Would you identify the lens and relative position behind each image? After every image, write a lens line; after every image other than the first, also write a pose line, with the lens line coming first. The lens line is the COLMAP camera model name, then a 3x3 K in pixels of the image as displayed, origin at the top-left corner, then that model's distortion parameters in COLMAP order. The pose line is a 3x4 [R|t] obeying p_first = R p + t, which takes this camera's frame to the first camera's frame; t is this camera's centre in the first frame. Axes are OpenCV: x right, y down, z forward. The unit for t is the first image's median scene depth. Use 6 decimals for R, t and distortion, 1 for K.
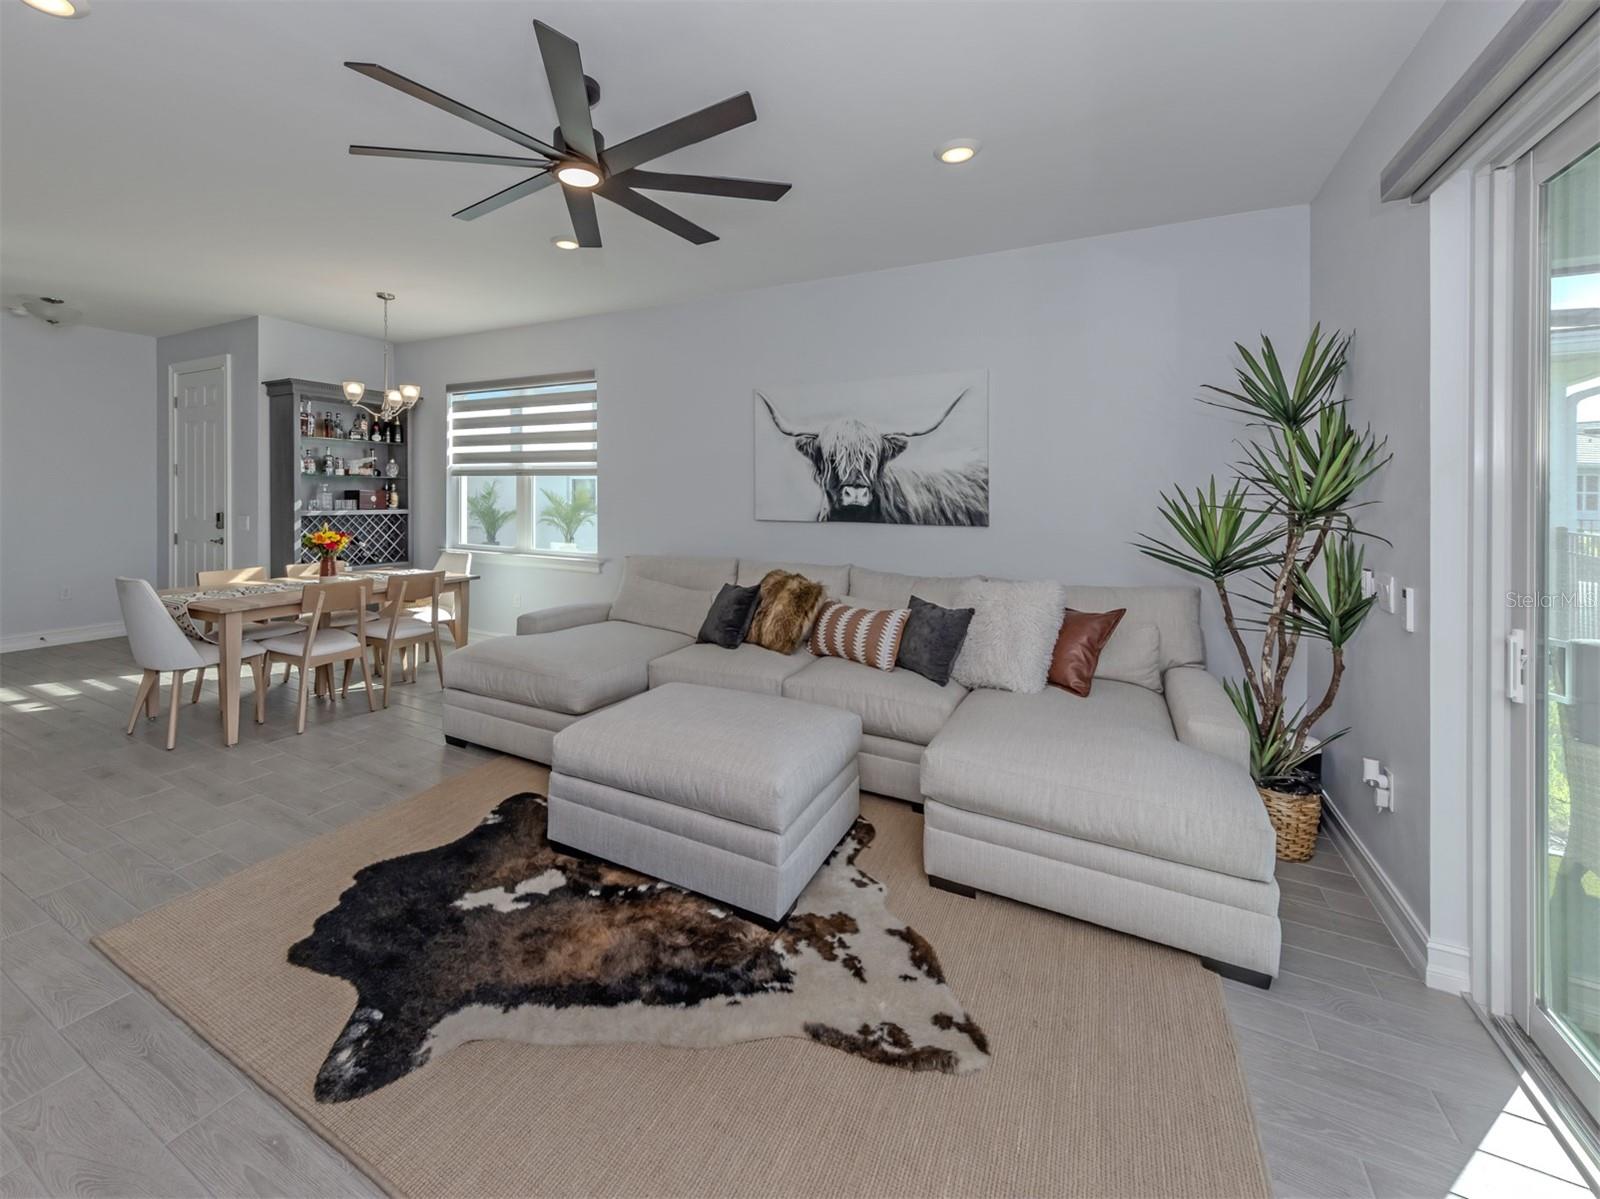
lens RADIAL K [[659.8, 0, 728.9], [0, 659.8, 495.6], [0, 0, 1]] dist [0.014410, -0.002363]
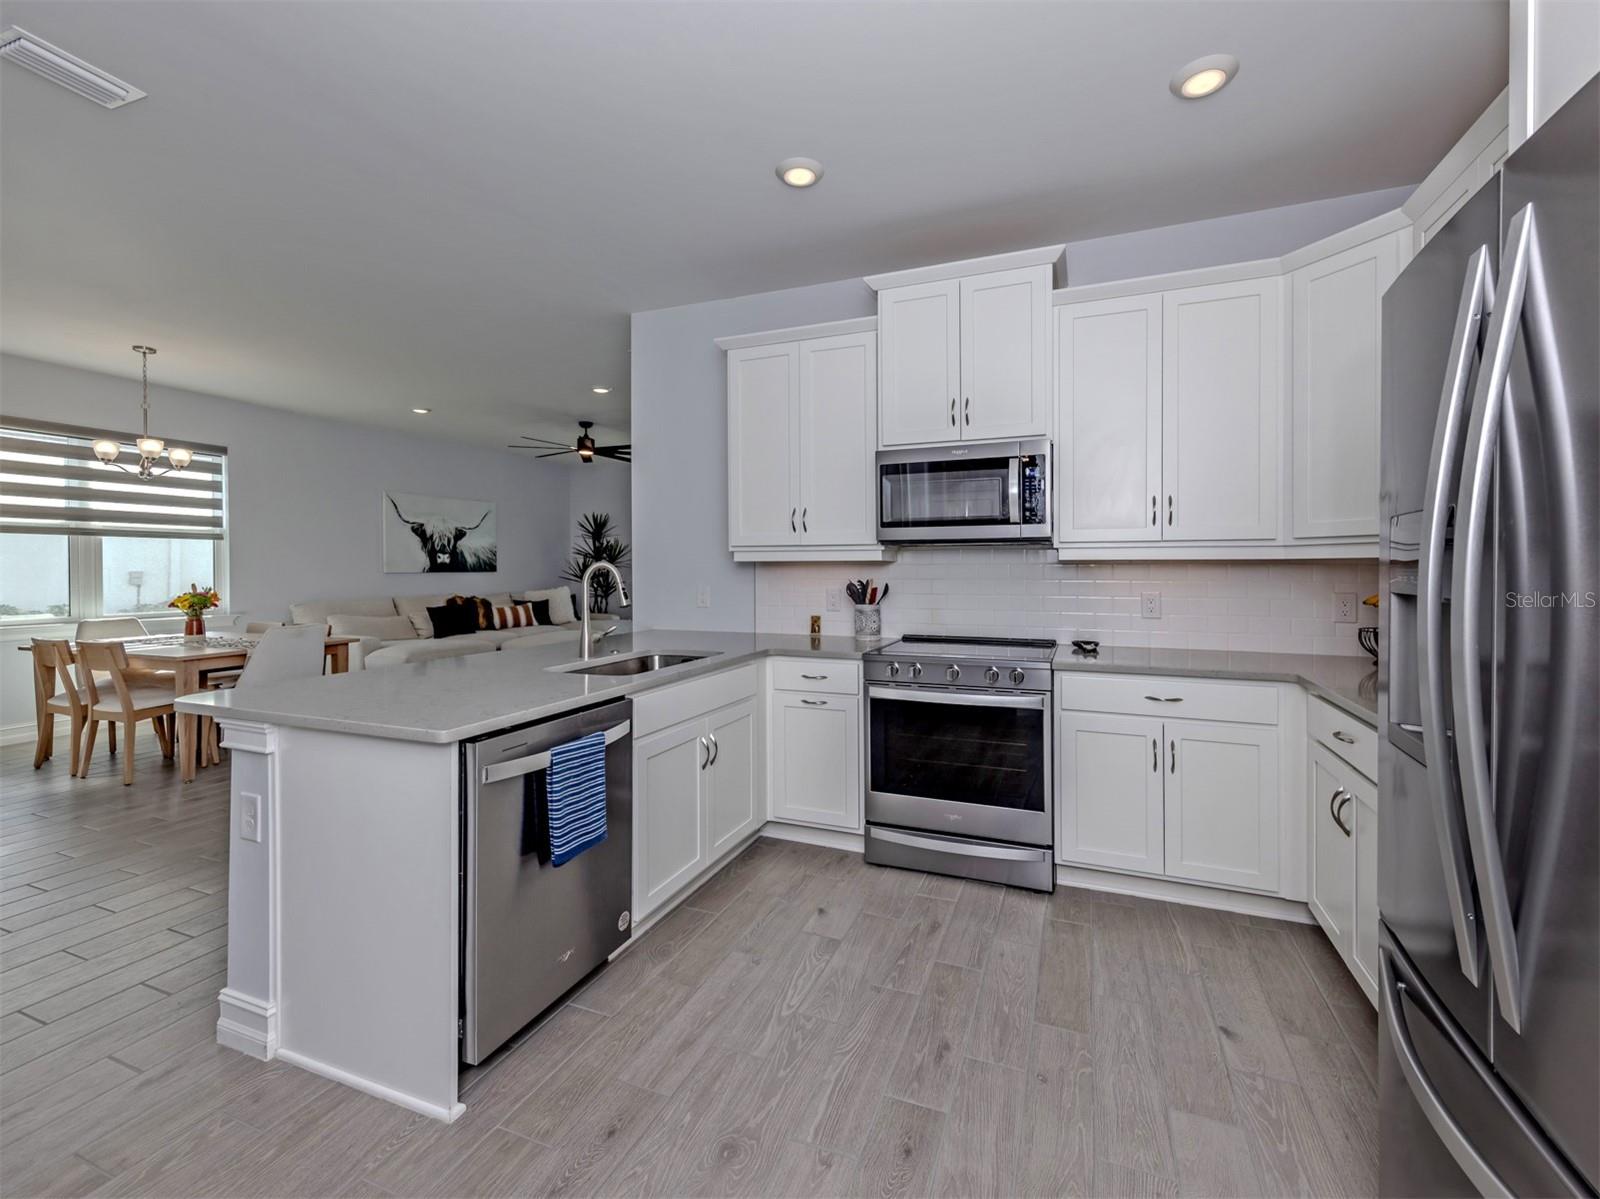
lens RADIAL K [[638.6, 0, 846.3], [0, 638.6, 594.3], [0, 0, 1]] dist [-0.005779, 0.001476]
pose [[-0.206555, -0.054855, 0.976896, -1.885724], [0.001176, 0.998413, 0.056312, 0.003113], [-0.978434, 0.012780, -0.206162, 0.238428]]
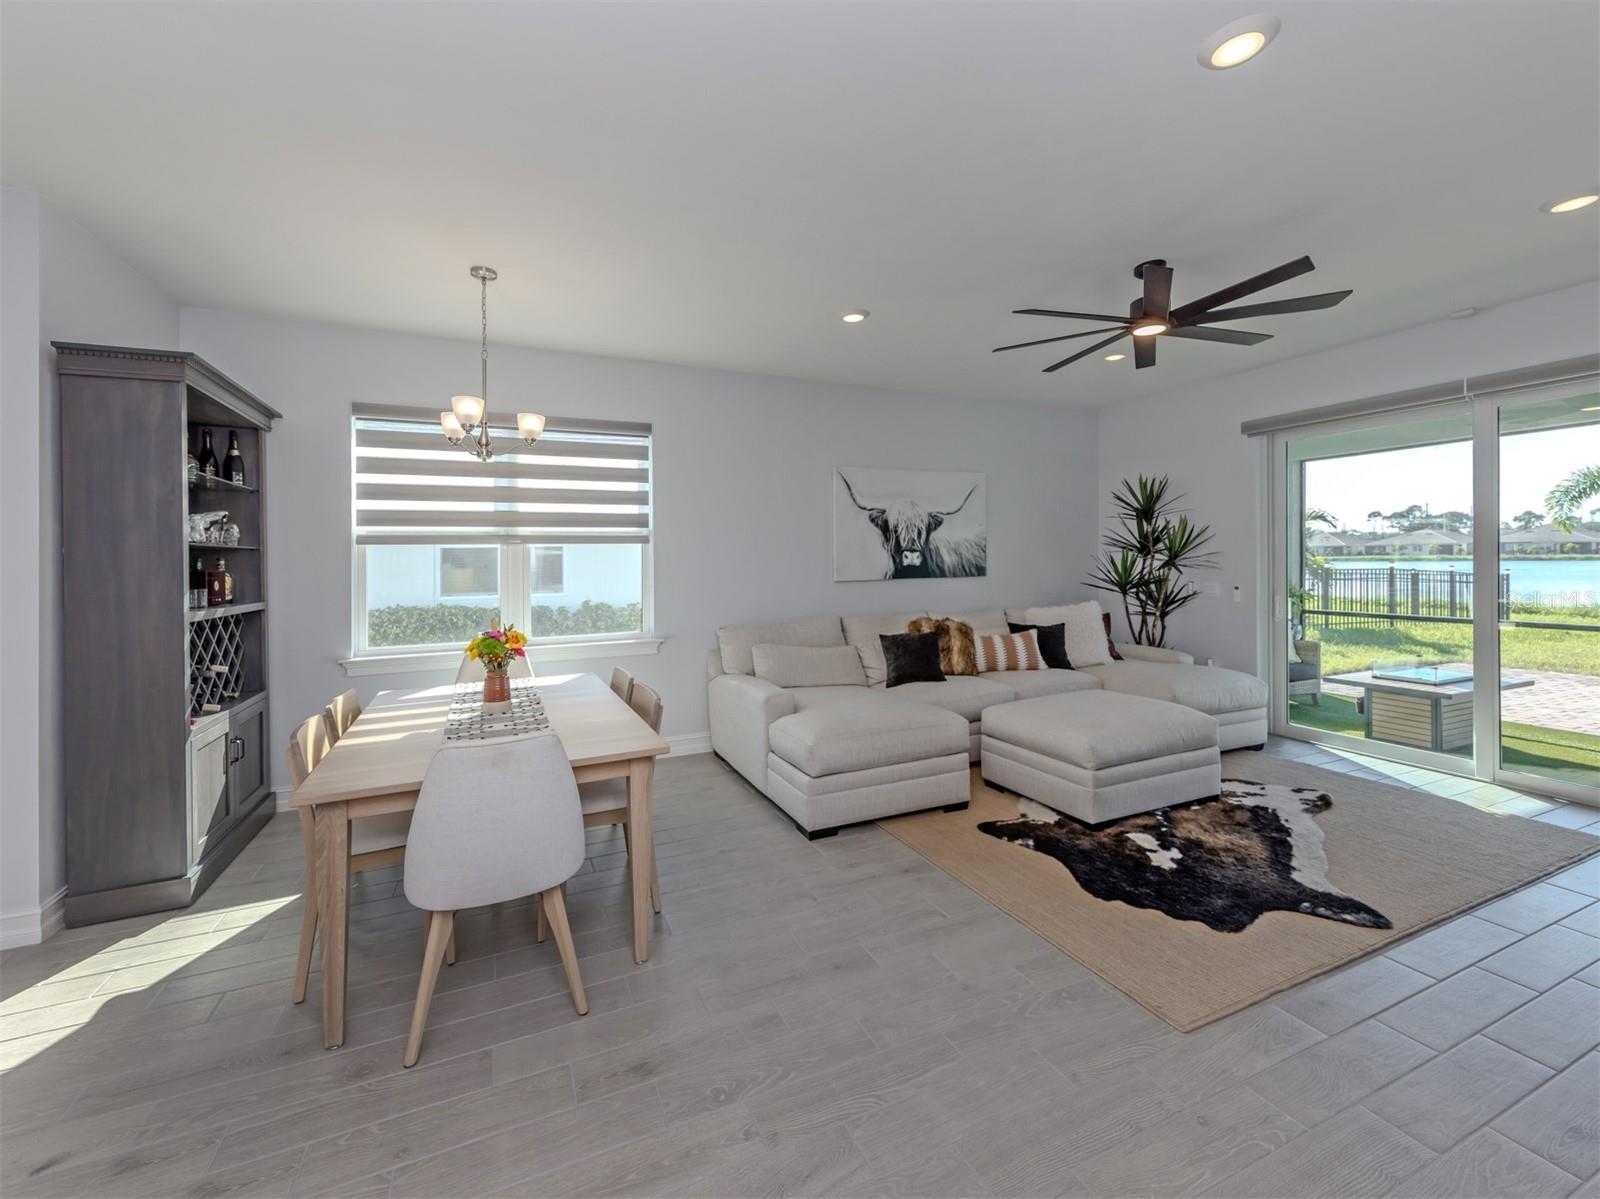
lens RADIAL K [[638.6, 0, 768.9], [0, 638.6, 562.5], [0, 0, 1]] dist [-0.005779, 0.001476]
pose [[0.613968, -0.024602, 0.788947, -0.993550], [0.026511, 0.999593, 0.010539, -0.012102], [-0.788885, 0.014445, 0.614371, 0.447797]]
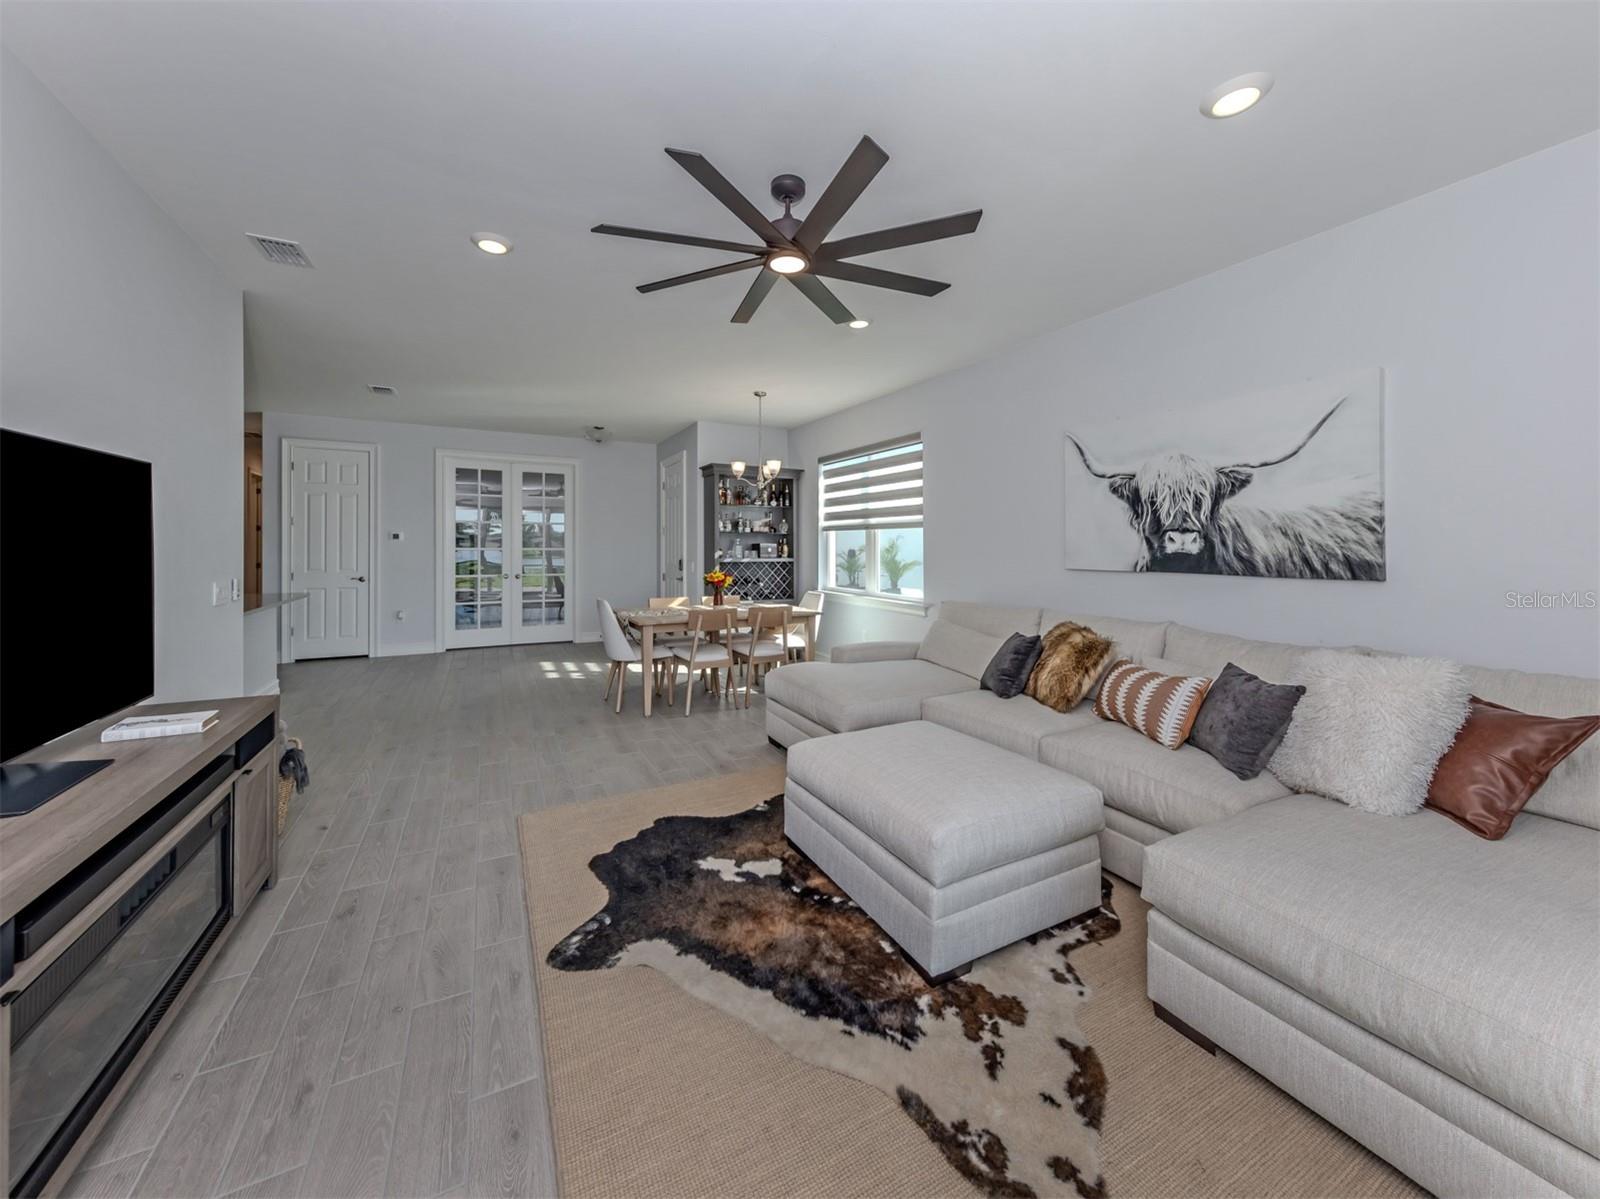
lens RADIAL K [[582.4, 0, 787.2], [0, 582.4, 547.9], [0, 0, 1]] dist [0.015893, -0.002621]
pose [[0.835539, -0.005058, -0.549408, 0.183376], [0.002357, 0.999981, -0.005621, 0.011008], [0.549426, 0.003402, 0.835536, 0.083005]]
